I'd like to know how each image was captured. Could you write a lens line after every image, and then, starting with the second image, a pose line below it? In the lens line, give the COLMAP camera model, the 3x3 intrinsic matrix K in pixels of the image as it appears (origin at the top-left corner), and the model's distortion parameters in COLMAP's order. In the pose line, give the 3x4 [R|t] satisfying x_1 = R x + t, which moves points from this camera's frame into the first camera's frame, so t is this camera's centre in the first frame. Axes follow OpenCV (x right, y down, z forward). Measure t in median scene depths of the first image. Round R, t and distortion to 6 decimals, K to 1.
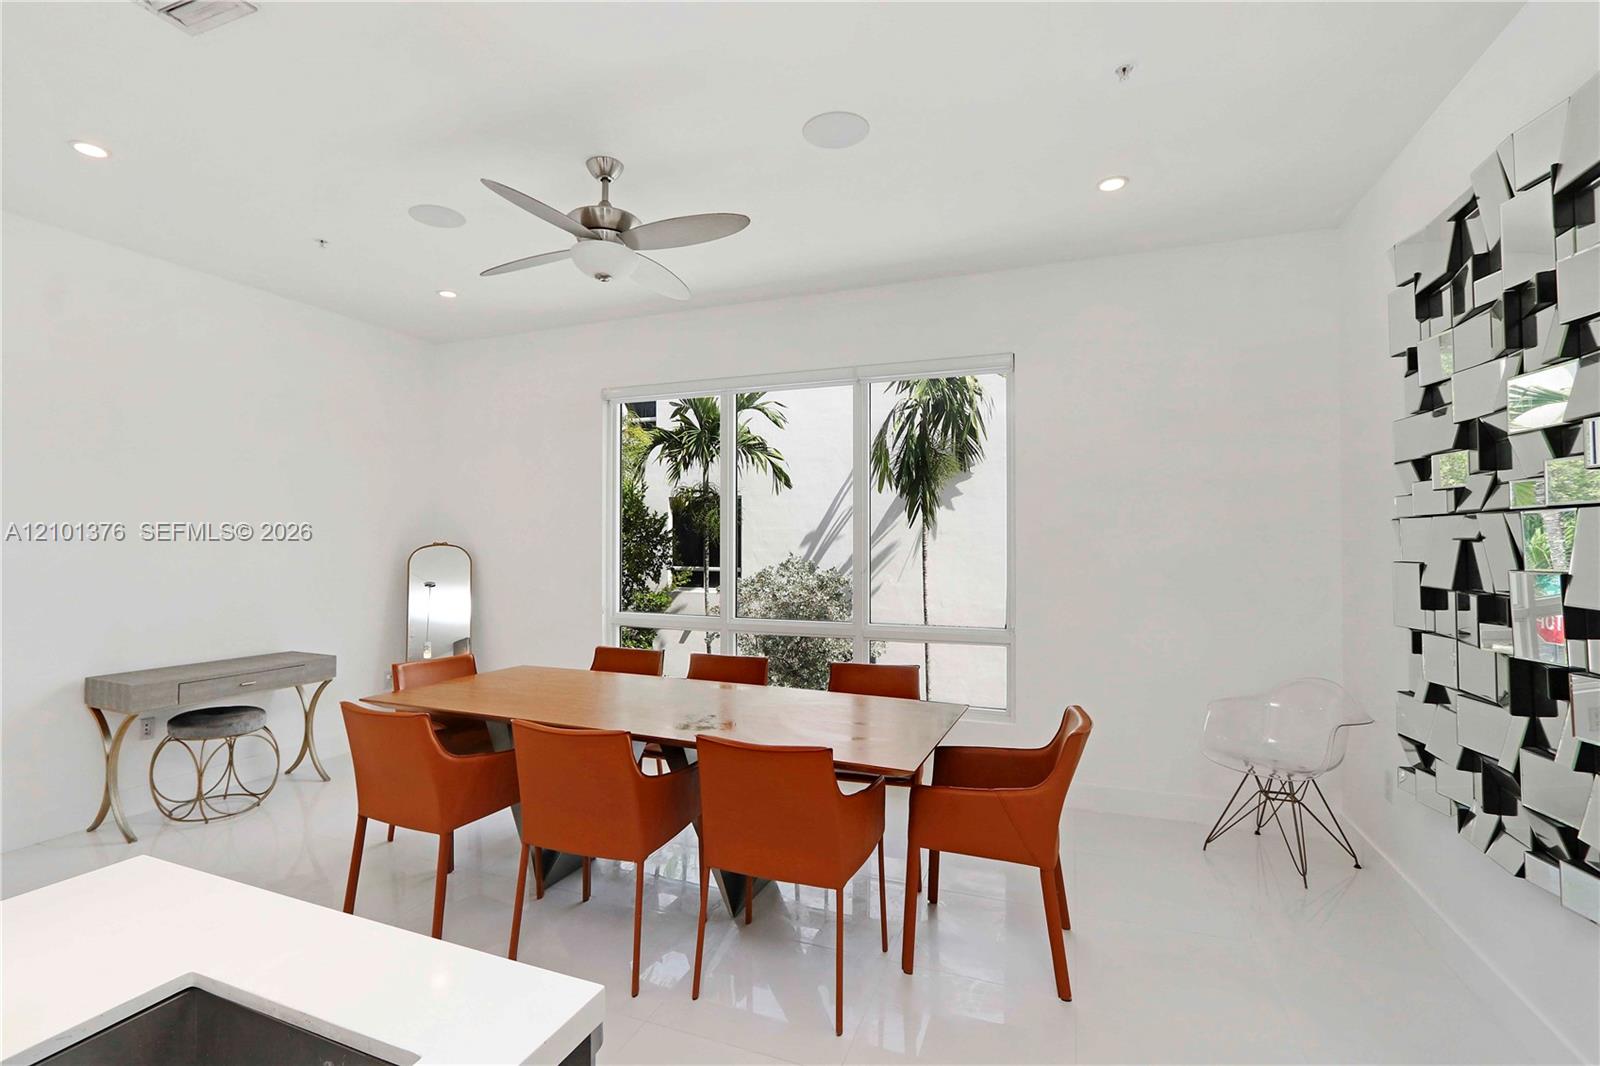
lens RADIAL K [[765.2, 0, 792.3], [0, 765.2, 533.1], [0, 0, 1]] dist [-0.009574, 0.000373]
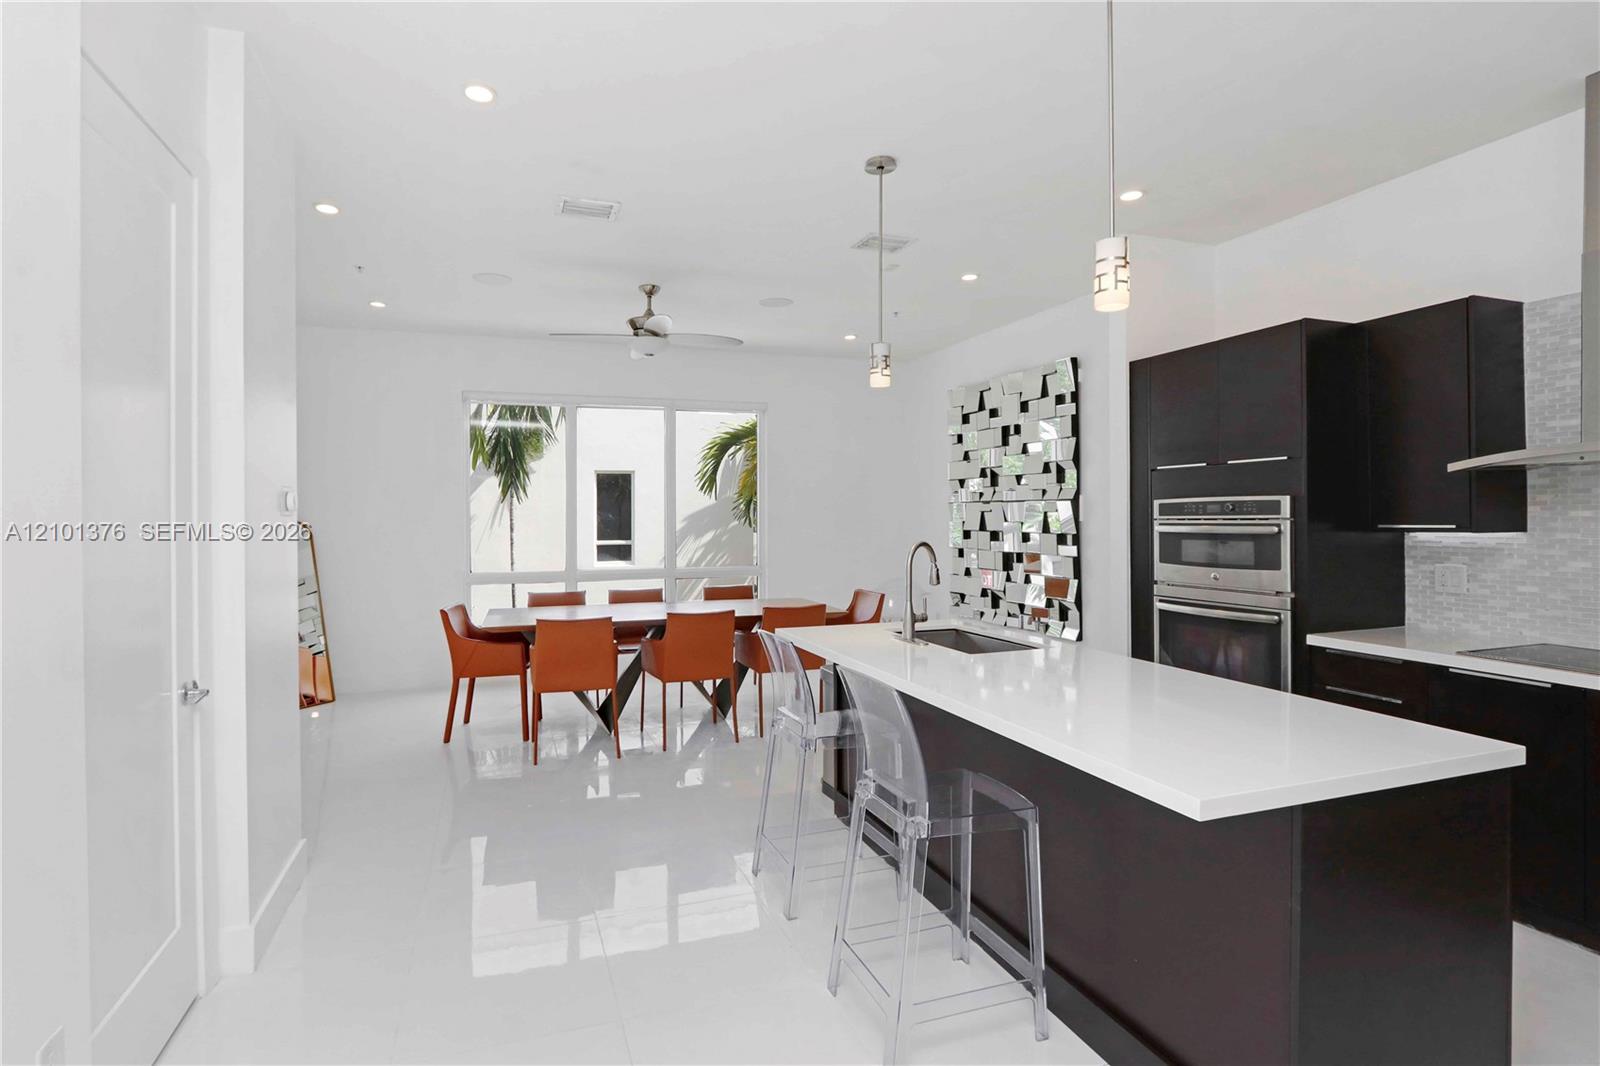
lens RADIAL K [[765.2, 0, 798.0], [0, 765.2, 523.3], [0, 0, 1]] dist [-0.009574, 0.000373]
pose [[0.759797, -0.007756, 0.650114, -1.376149], [-0.005272, 0.999822, 0.018090, 0.004609], [-0.650139, -0.017172, 0.759621, -0.634900]]
